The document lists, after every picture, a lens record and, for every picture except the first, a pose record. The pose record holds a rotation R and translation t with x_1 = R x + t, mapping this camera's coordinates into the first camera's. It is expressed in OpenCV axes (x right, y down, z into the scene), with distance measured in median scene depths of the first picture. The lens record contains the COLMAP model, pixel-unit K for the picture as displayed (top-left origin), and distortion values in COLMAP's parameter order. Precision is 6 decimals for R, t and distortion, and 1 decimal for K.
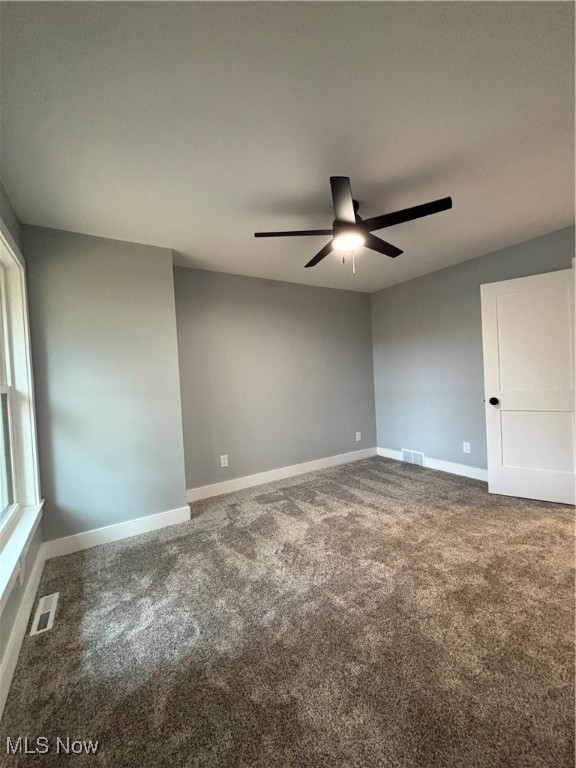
lens RADIAL K [[311.3, 0, 288.3], [0, 311.3, 381.9], [0, 0, 1]] dist [-0.004996, 0.003224]
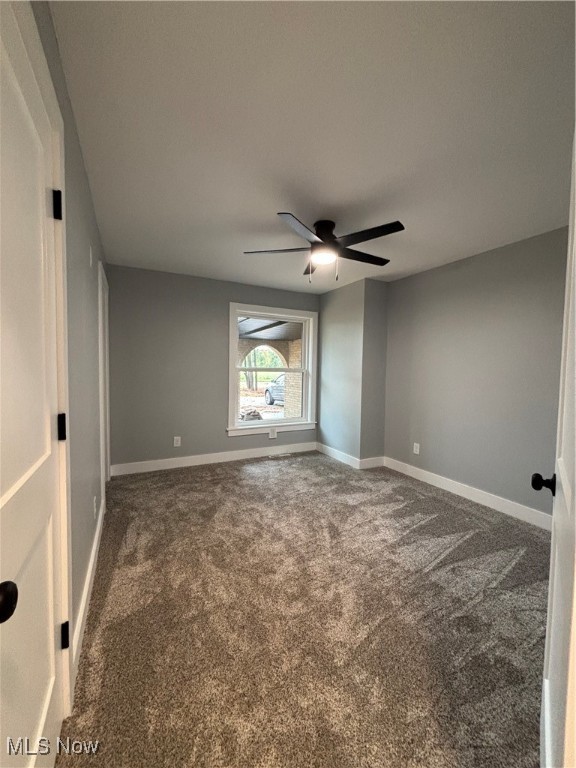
lens RADIAL K [[311.3, 0, 288.0], [0, 311.3, 384.4], [0, 0, 1]] dist [-0.004996, 0.003224]
pose [[-0.091754, 0.093809, -0.991353, 0.973207], [-0.034639, 0.994649, 0.097327, -0.063628], [0.995179, 0.043269, -0.088013, 0.704170]]
